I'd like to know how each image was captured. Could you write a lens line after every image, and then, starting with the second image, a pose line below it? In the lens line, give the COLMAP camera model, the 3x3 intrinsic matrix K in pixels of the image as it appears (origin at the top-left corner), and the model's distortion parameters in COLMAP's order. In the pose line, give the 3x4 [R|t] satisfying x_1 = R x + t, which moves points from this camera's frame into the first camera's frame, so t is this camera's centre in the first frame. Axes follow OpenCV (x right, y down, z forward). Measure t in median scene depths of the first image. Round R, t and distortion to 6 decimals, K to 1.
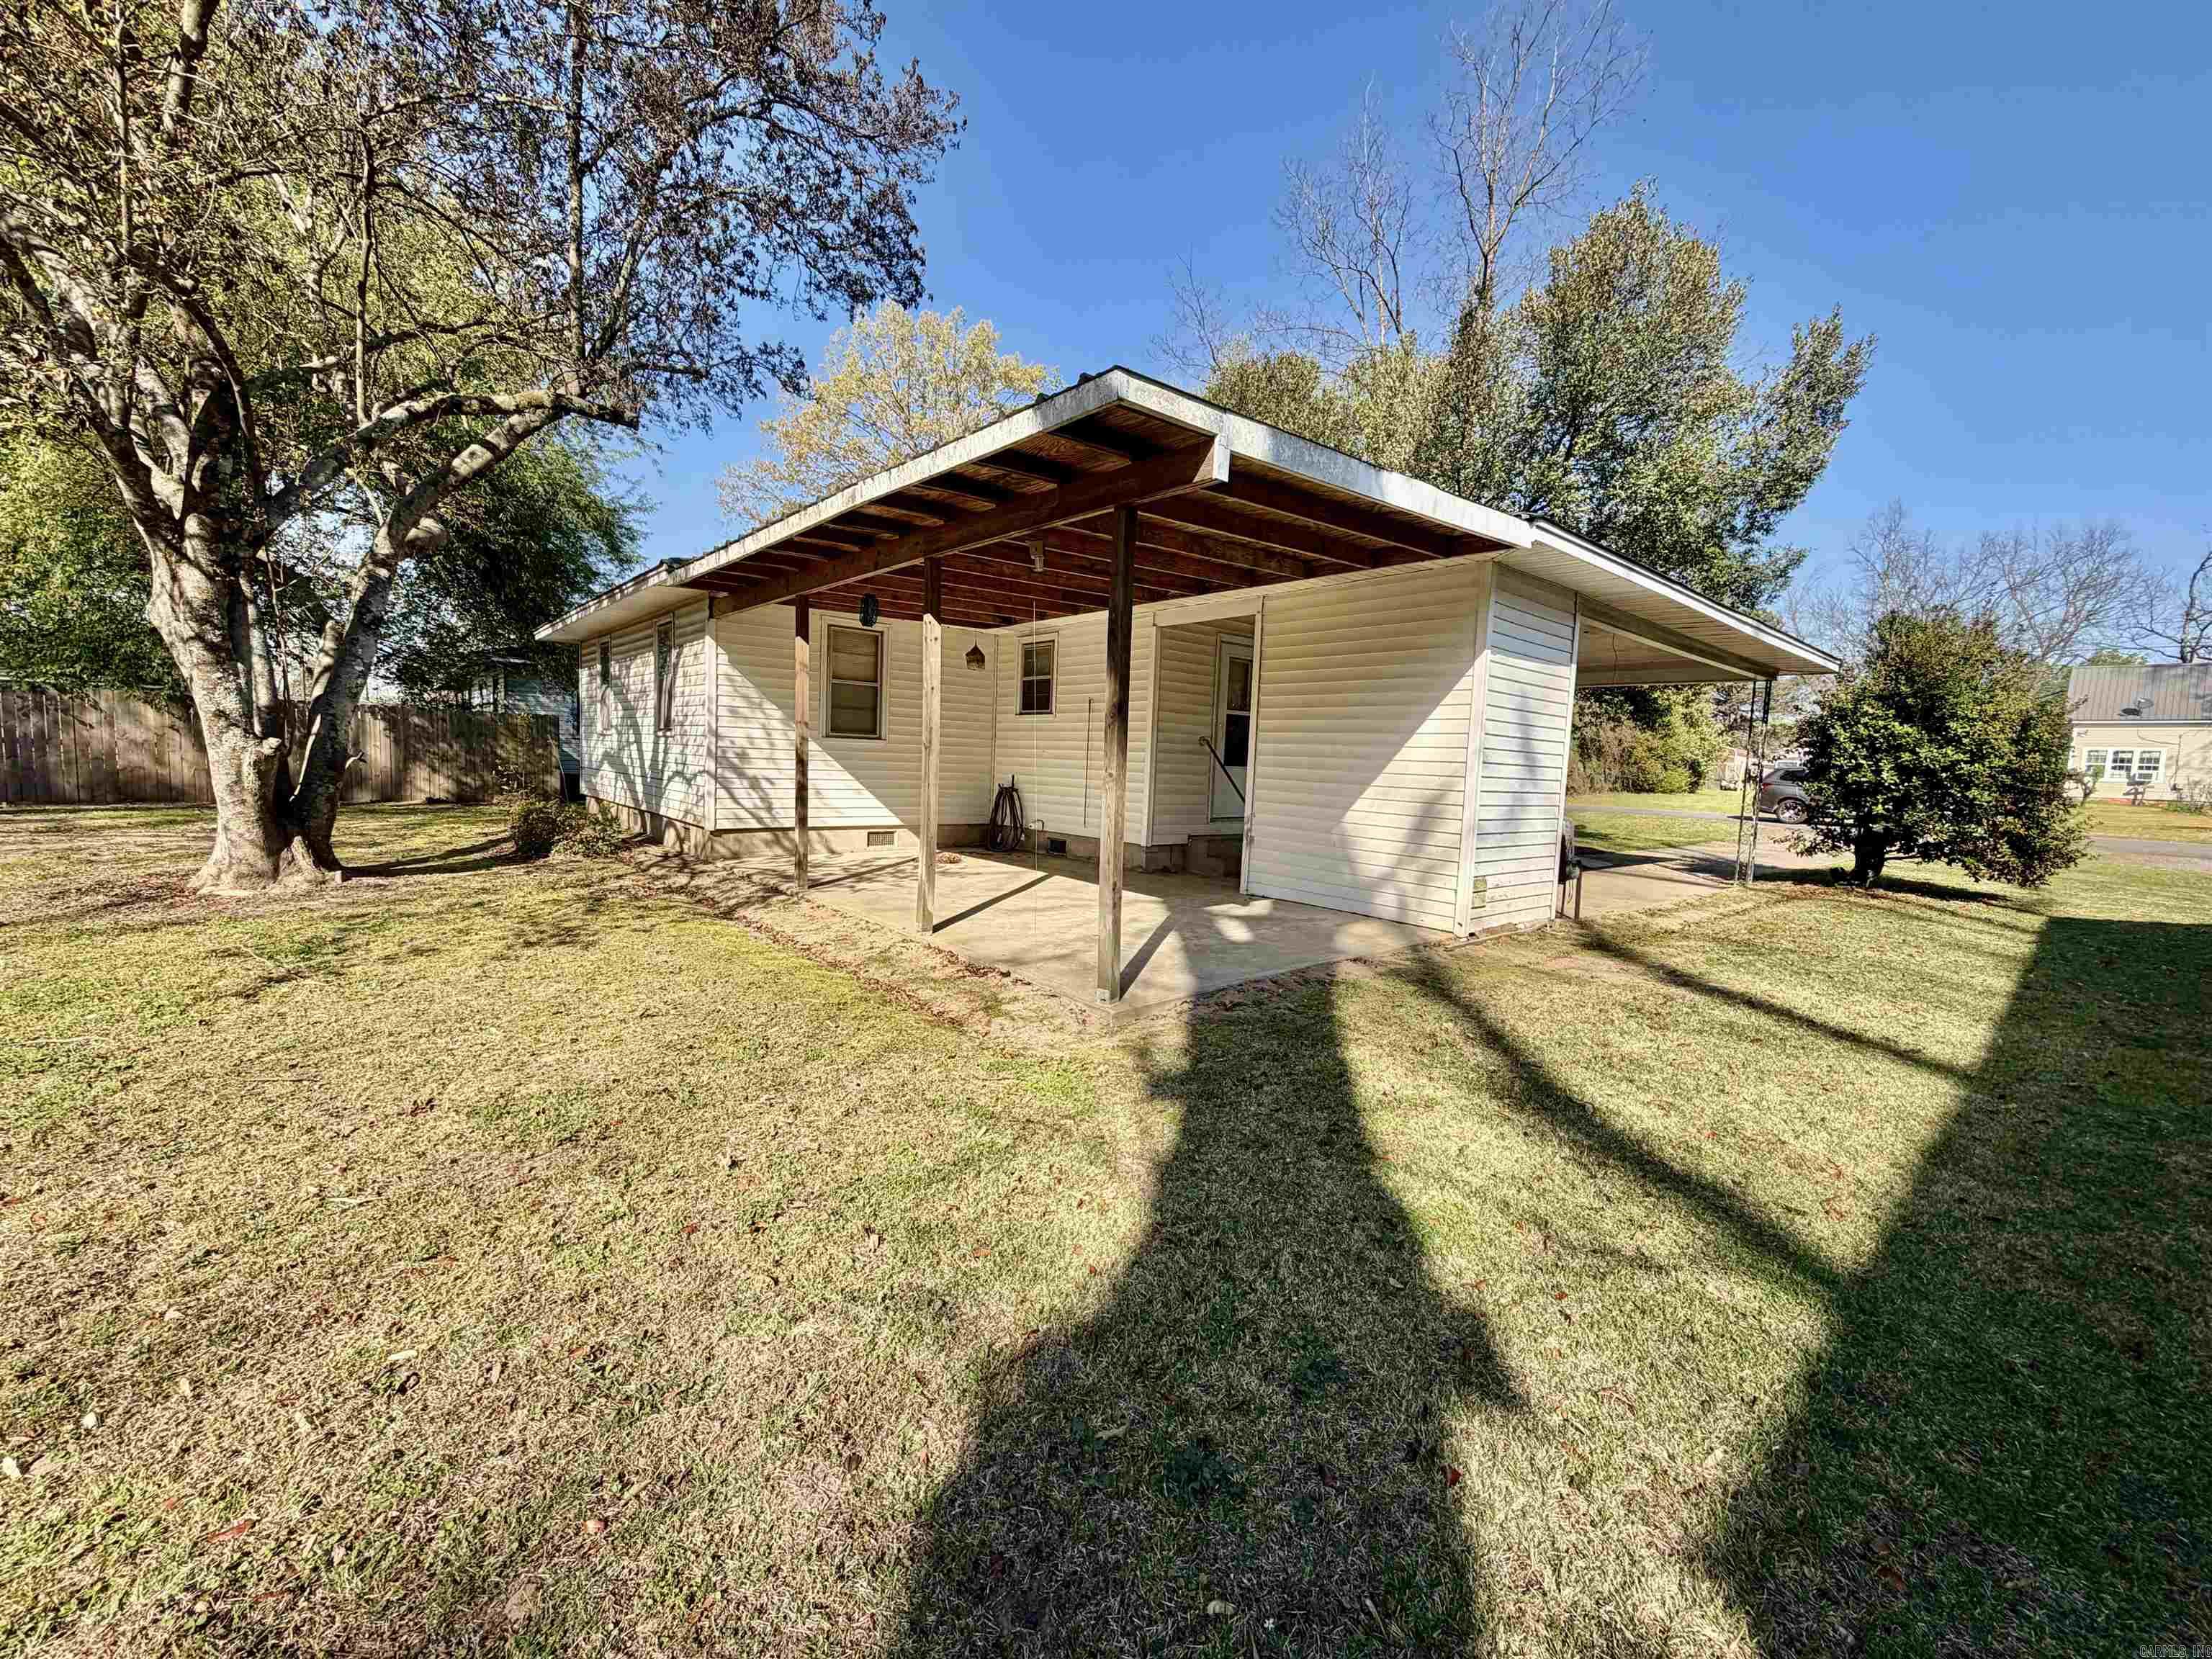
lens RADIAL K [[892.9, 0, 1113.0], [0, 892.9, 808.6], [0, 0, 1]] dist [0.001125, 0.000128]
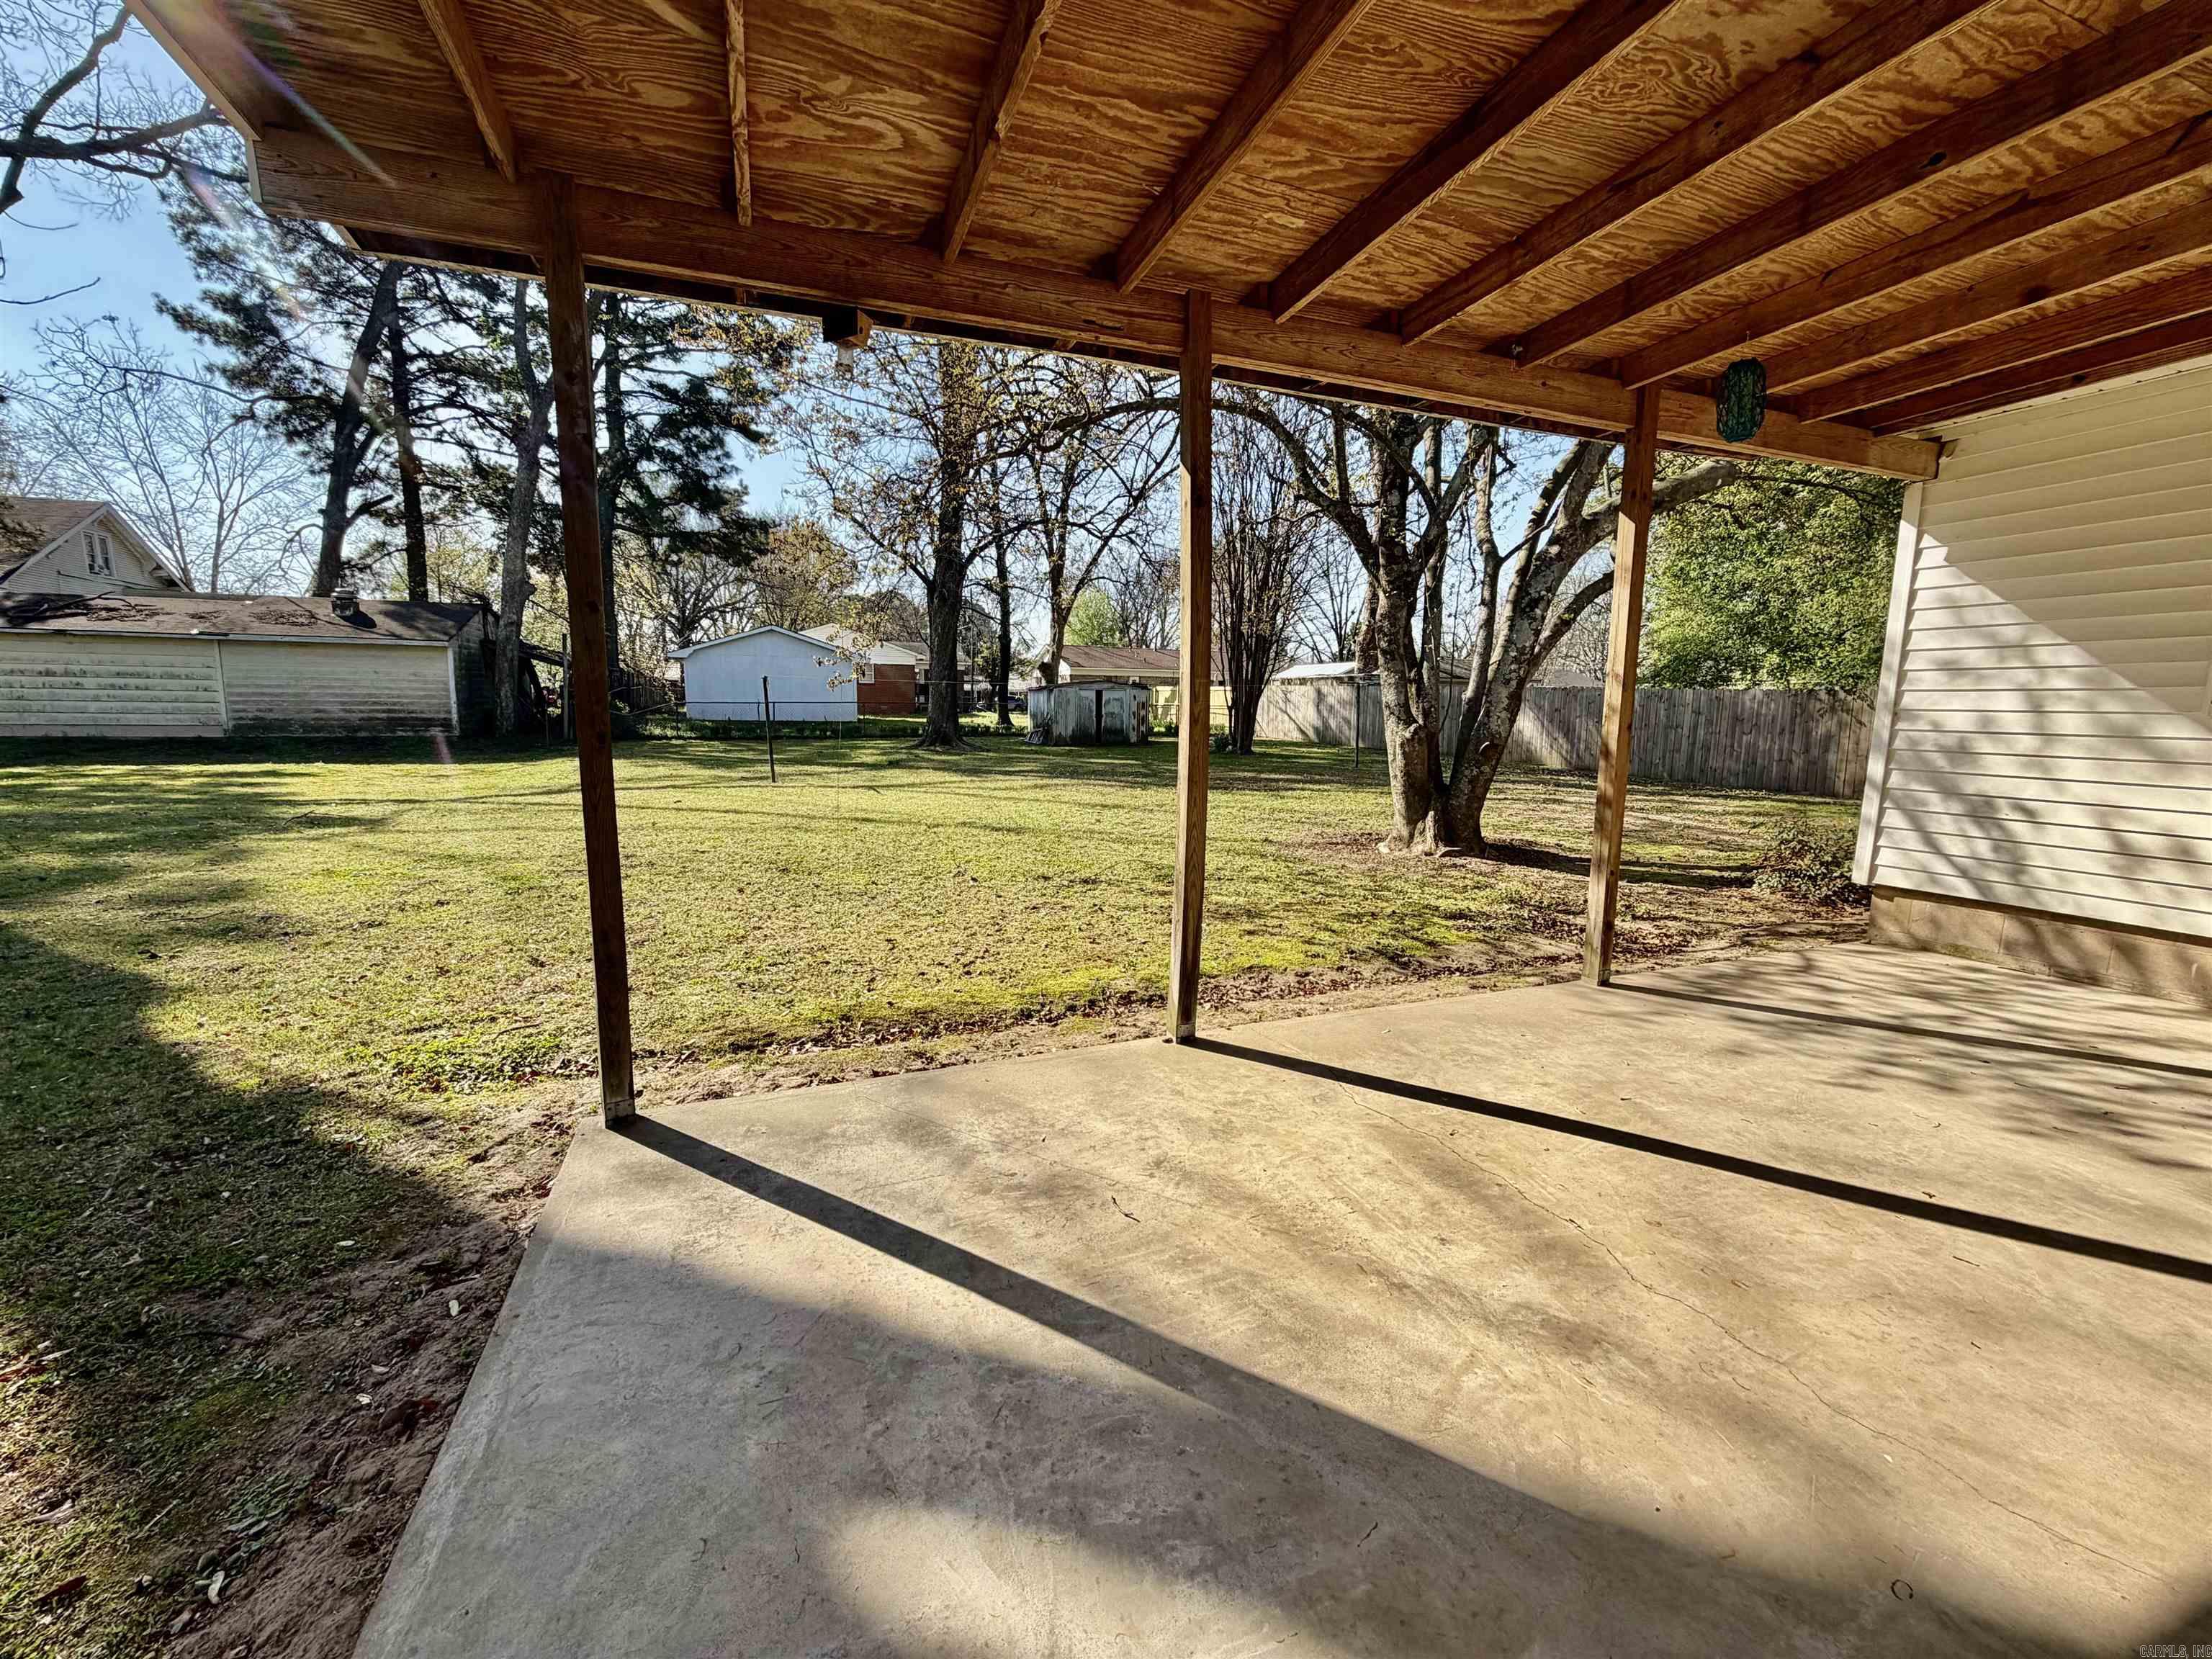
lens RADIAL K [[892.9, 0, 1101.4], [0, 892.9, 840.3], [0, 0, 1]] dist [0.001125, 0.000128]
pose [[-0.337478, 0.102124, -0.935777, 0.243833], [-0.080958, 0.987266, 0.136939, -0.045806], [0.937846, 0.121972, -0.324913, 0.840868]]
